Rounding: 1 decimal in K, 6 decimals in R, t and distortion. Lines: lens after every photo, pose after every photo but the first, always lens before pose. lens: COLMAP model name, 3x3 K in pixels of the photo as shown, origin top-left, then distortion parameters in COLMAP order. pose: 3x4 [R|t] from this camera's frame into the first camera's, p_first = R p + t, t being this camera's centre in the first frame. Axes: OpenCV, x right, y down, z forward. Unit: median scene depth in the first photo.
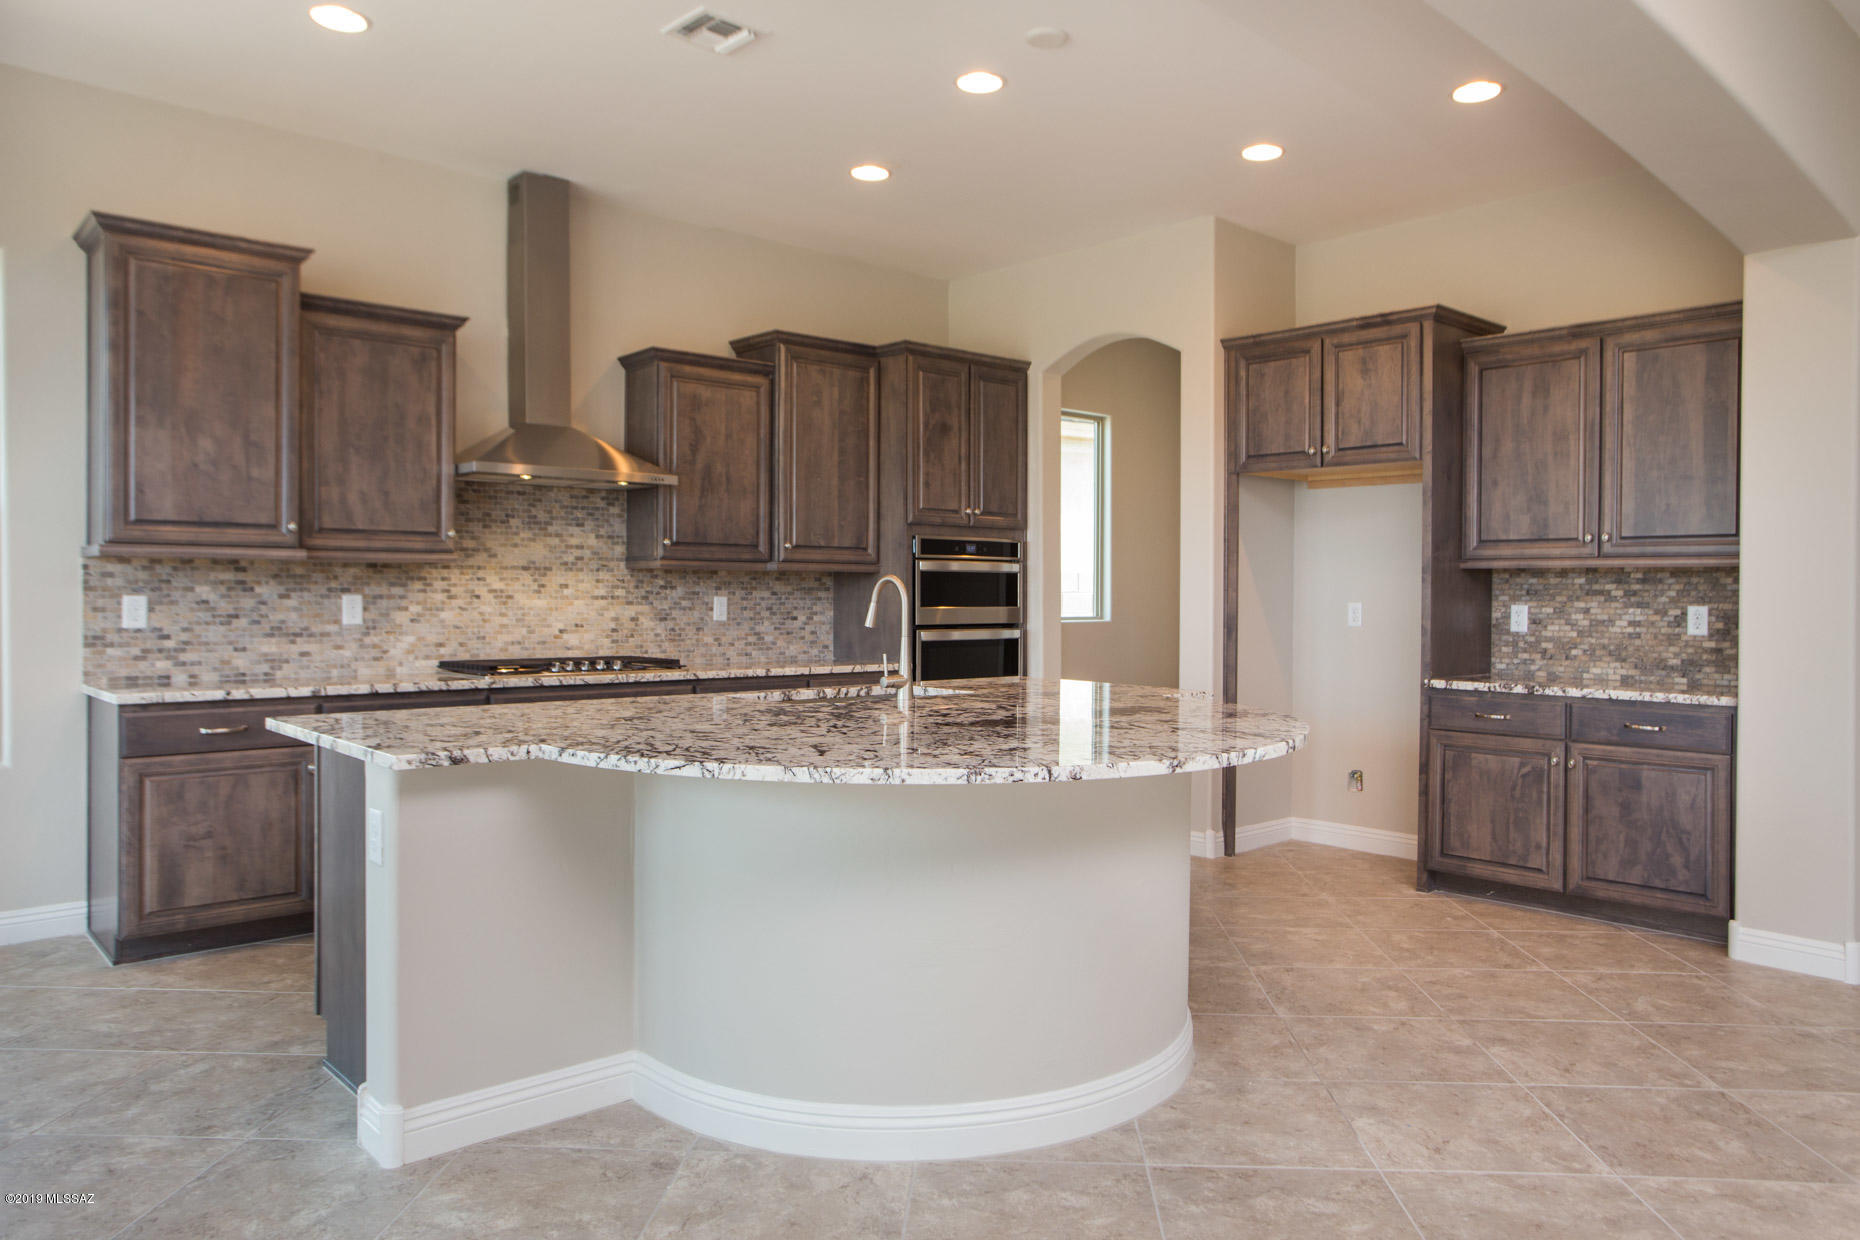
lens RADIAL K [[1271.3, 0, 948.0], [0, 1271.3, 607.0], [0, 0, 1]] dist [-0.054602, 0.063609]
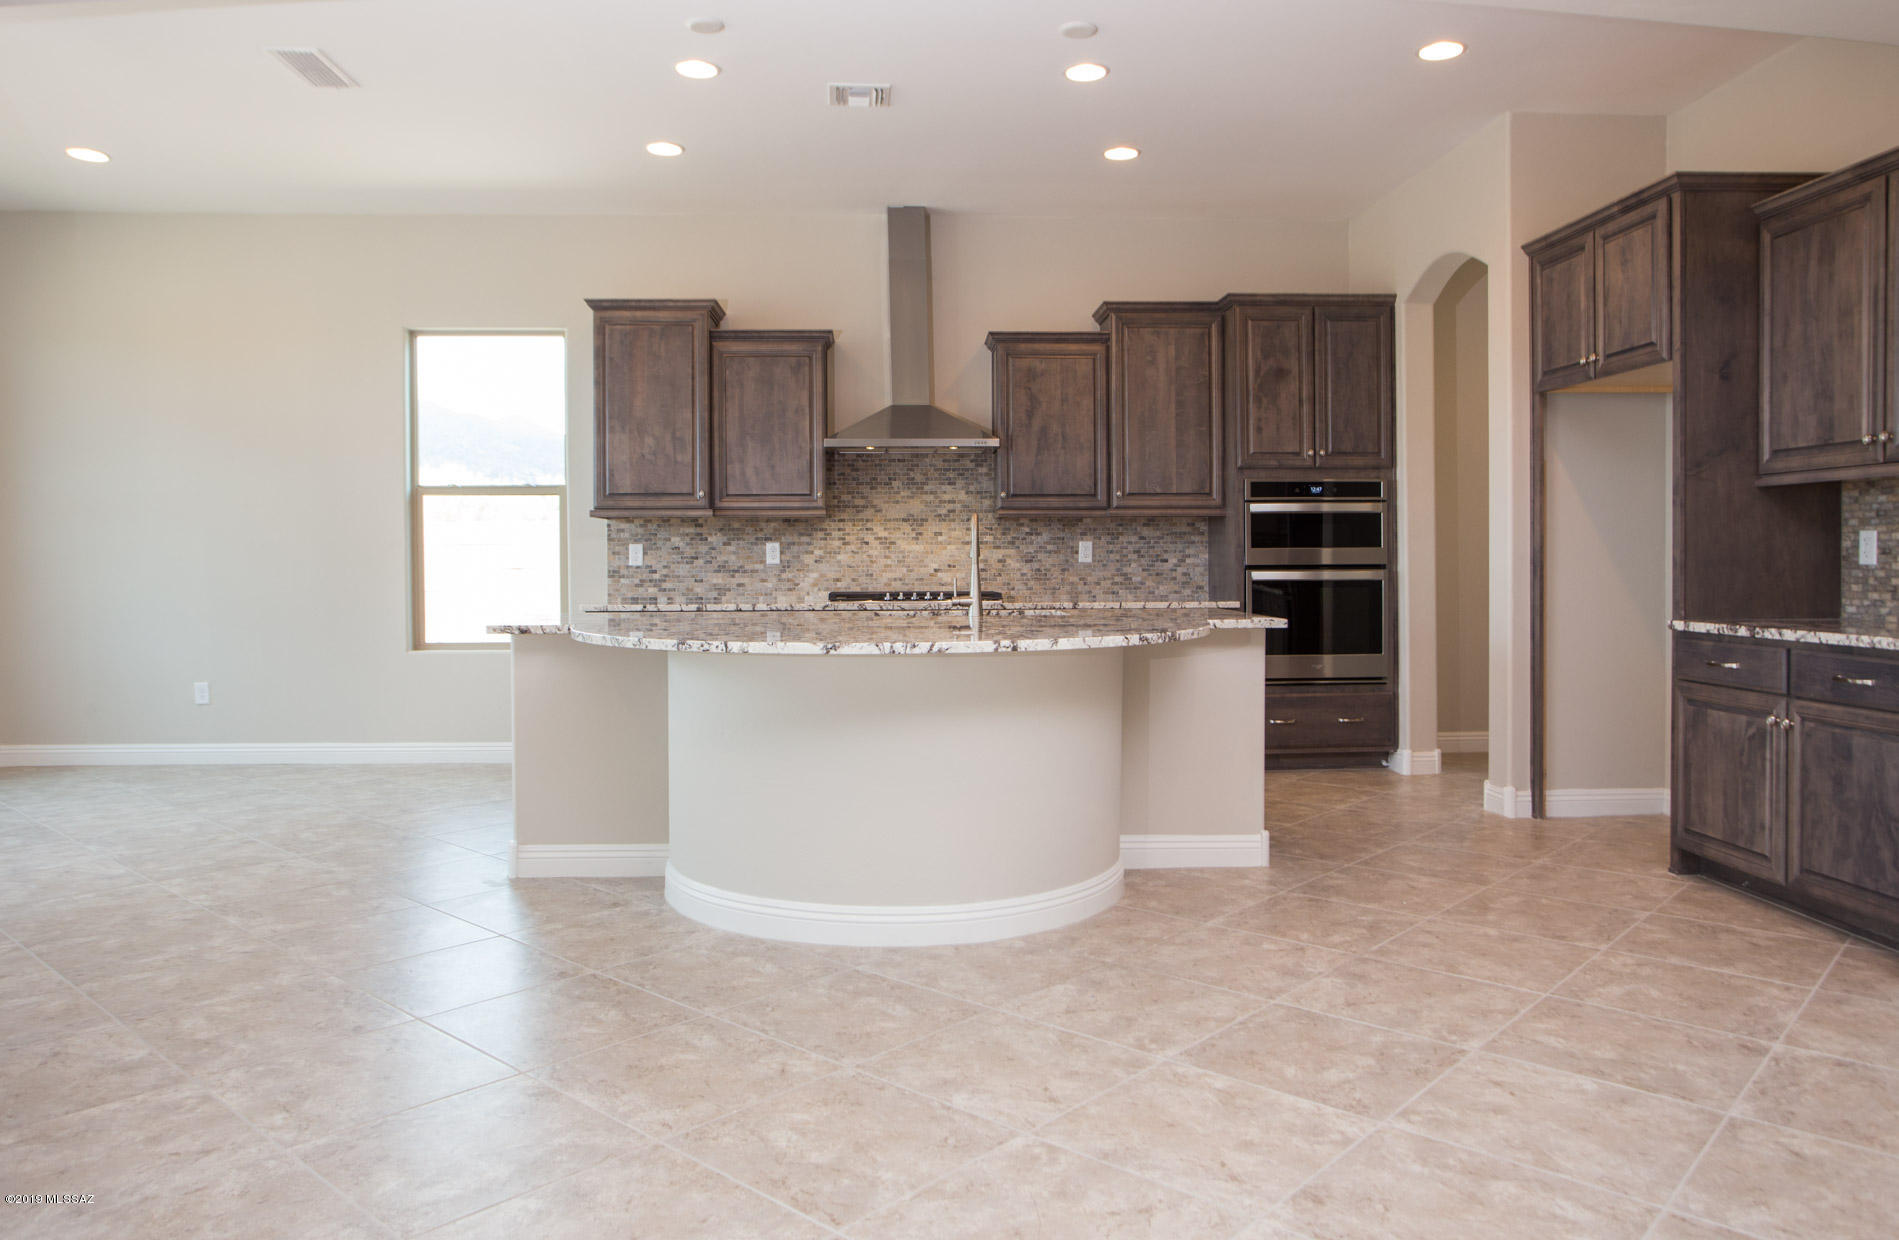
lens RADIAL K [[1303.2, 0, 942.2], [0, 1303.2, 572.7], [0, 0, 1]] dist [-0.062288, 0.075263]
pose [[0.769334, -0.003639, -0.638837, 0.550163], [0.003170, 0.999993, -0.001879, 0.025560], [0.638839, -0.000580, 0.769340, 0.028361]]
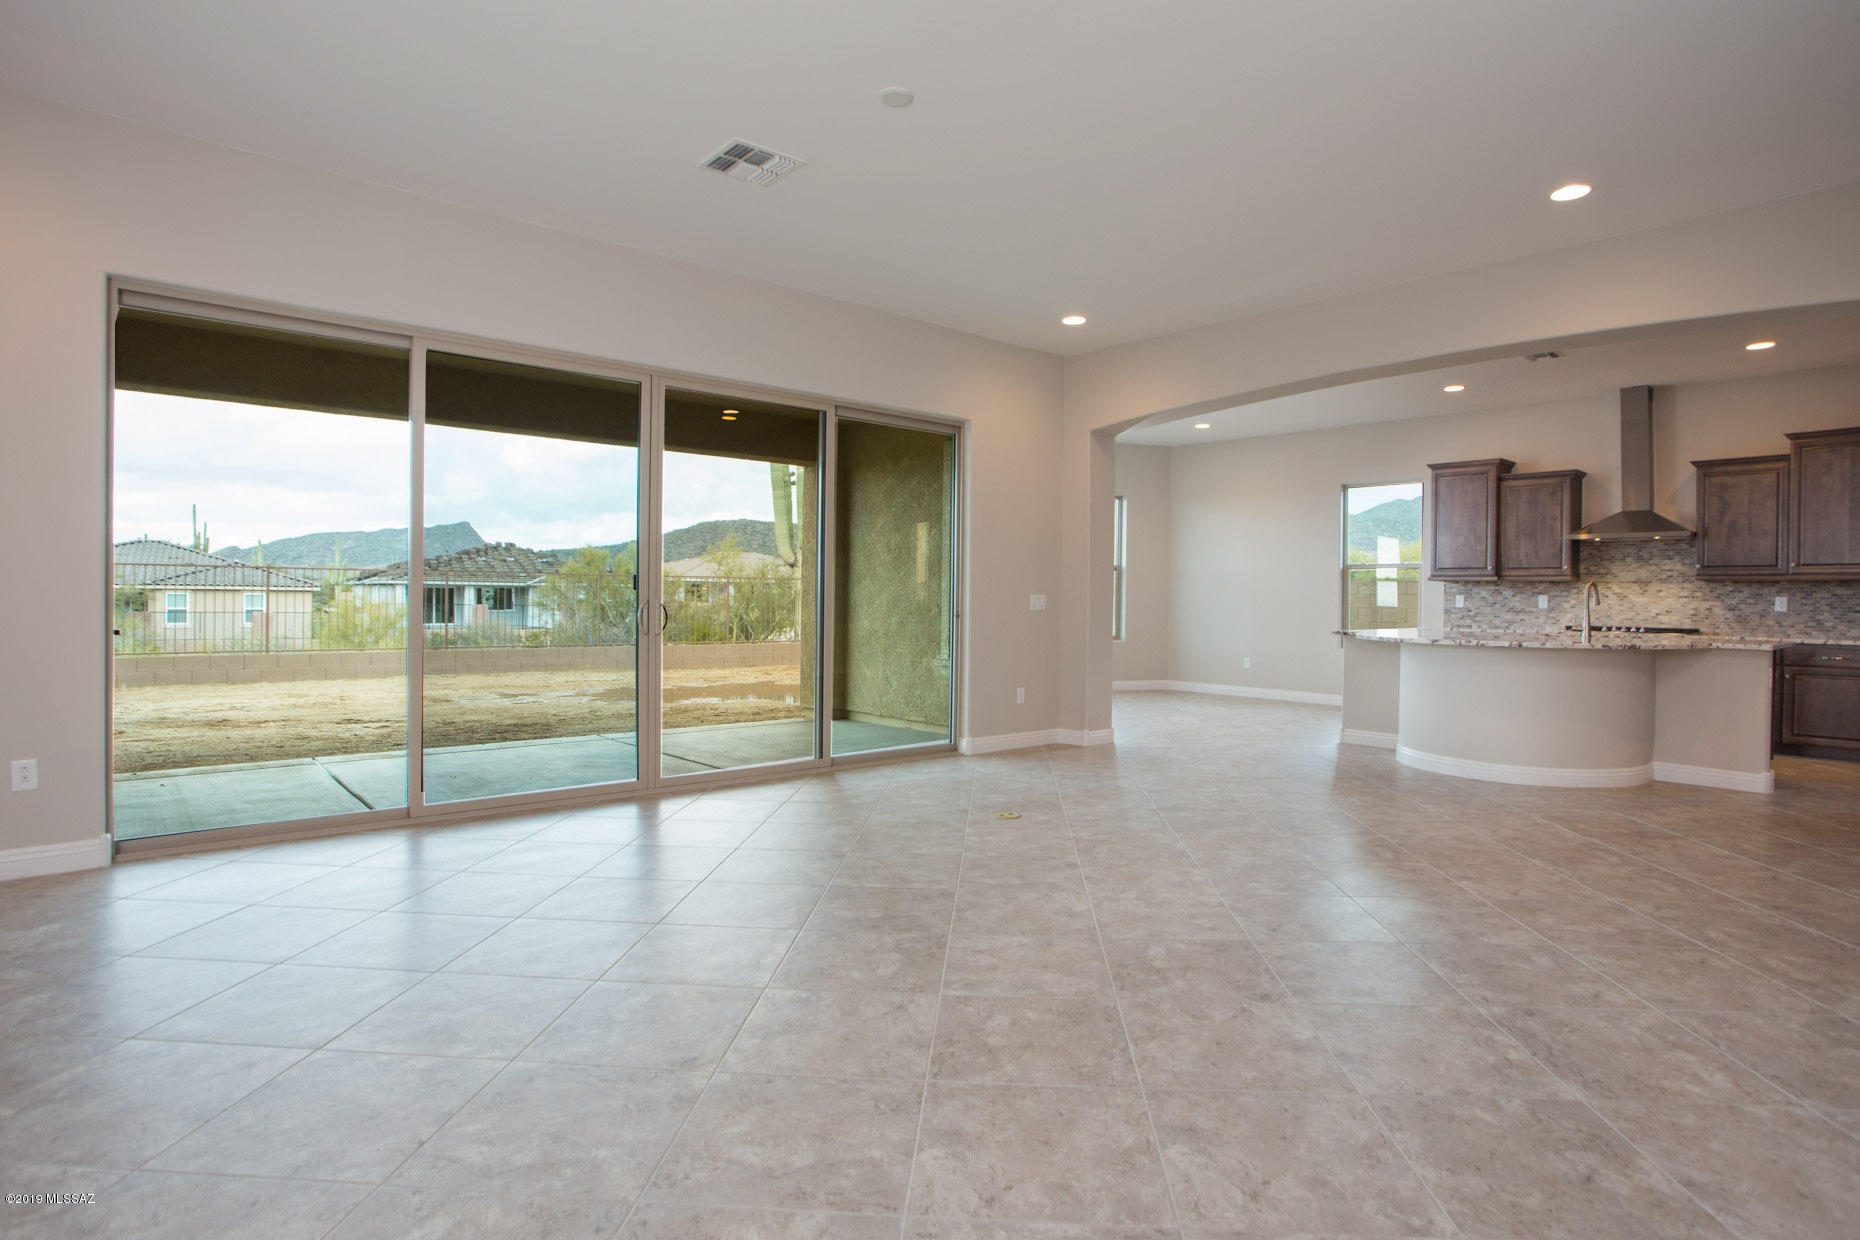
lens RADIAL K [[960.6, 0, 930.0], [0, 960.6, 620.0], [0, 0, 1]] dist [-0.074786, 0.031118]
pose [[-0.034714, 0.015664, -0.999275, 1.238791], [-0.022914, 0.999602, 0.016465, 0.032126], [0.999135, 0.023469, -0.034341, -0.065731]]
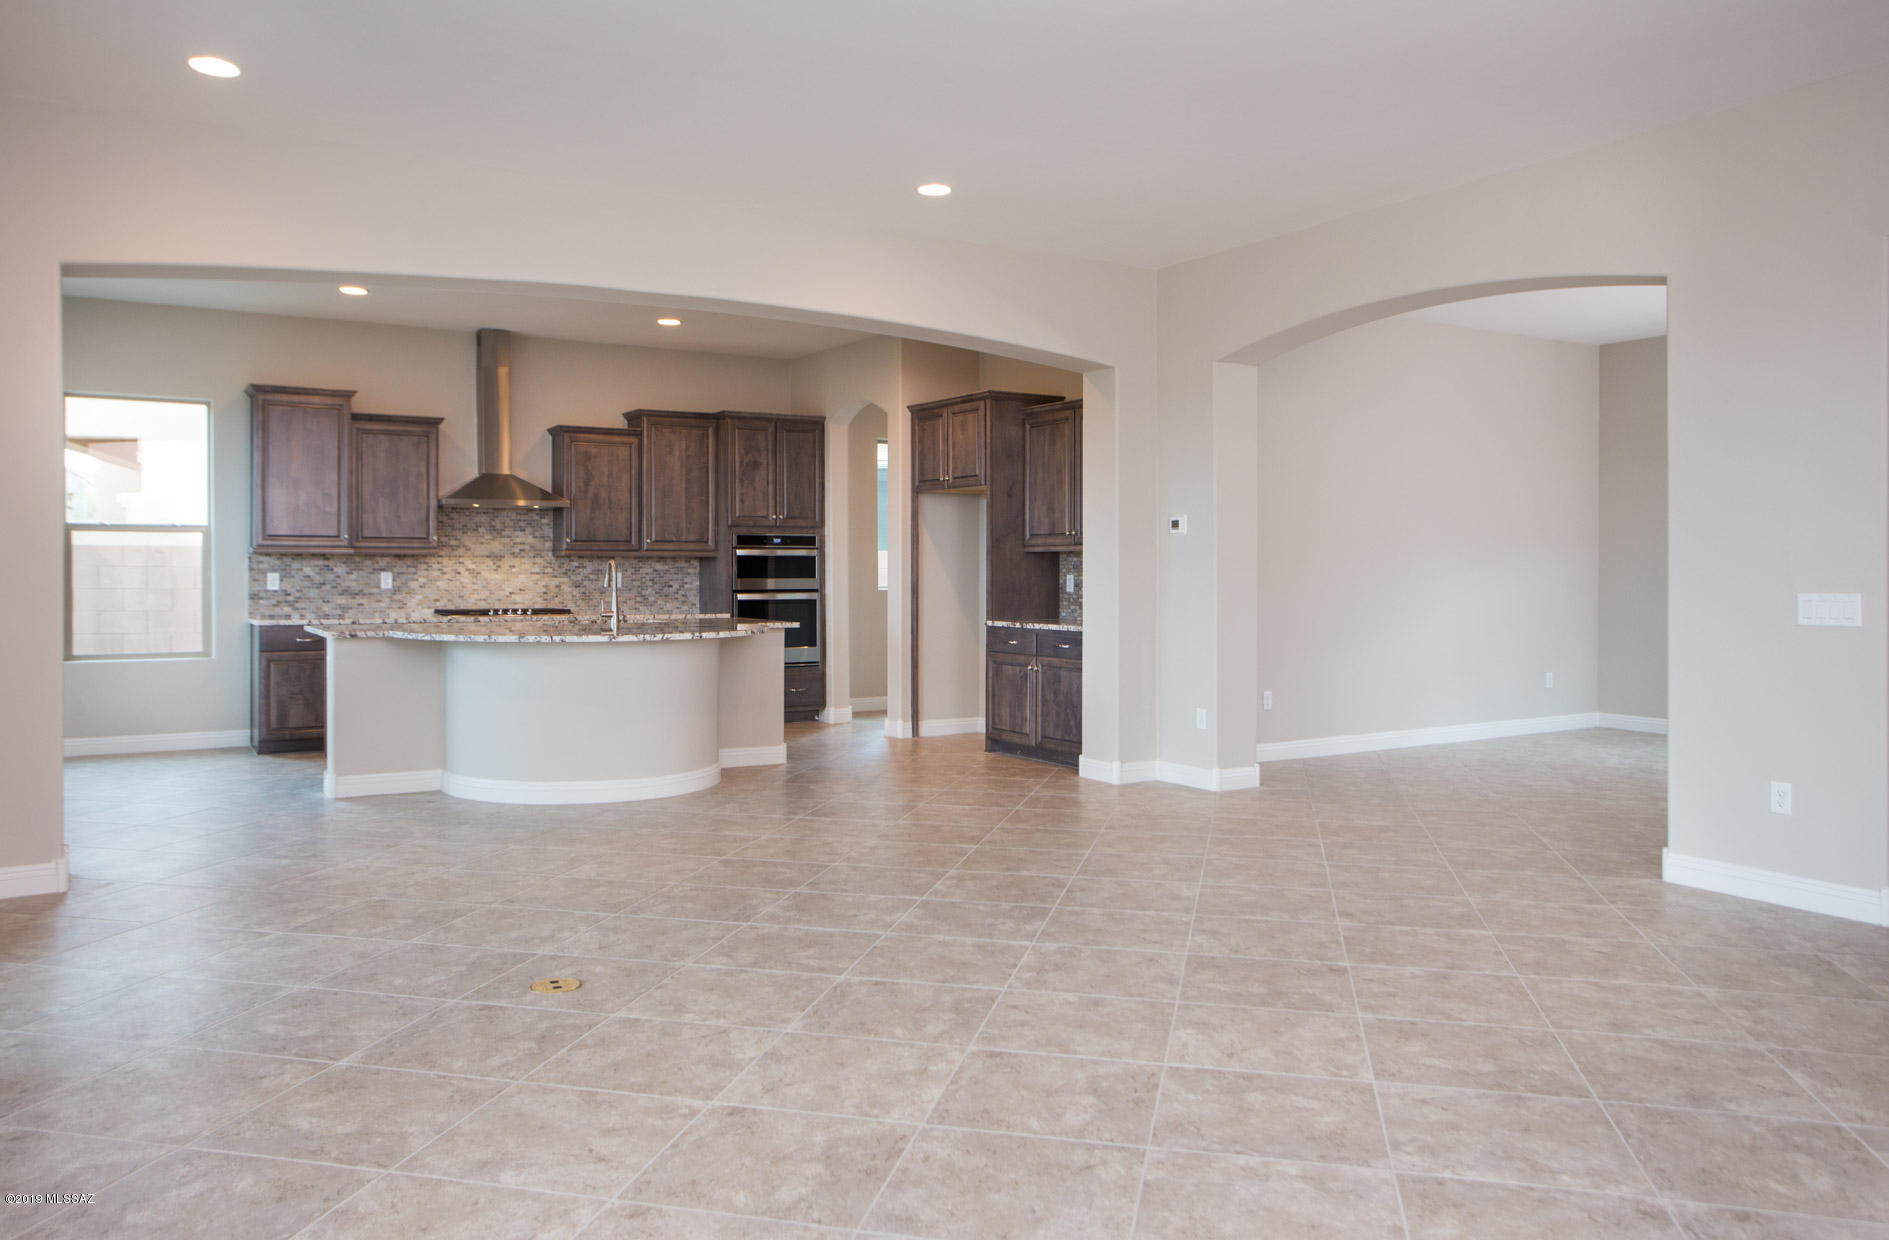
lens RADIAL K [[1372.9, 0, 913.4], [0, 1372.9, 568.5], [0, 0, 1]] dist [-0.008358, 0.001376]
pose [[0.979185, -0.006103, -0.202880, 0.642799], [0.003443, 0.999903, -0.013460, 0.013584], [0.202943, 0.012482, 0.979111, -0.746005]]
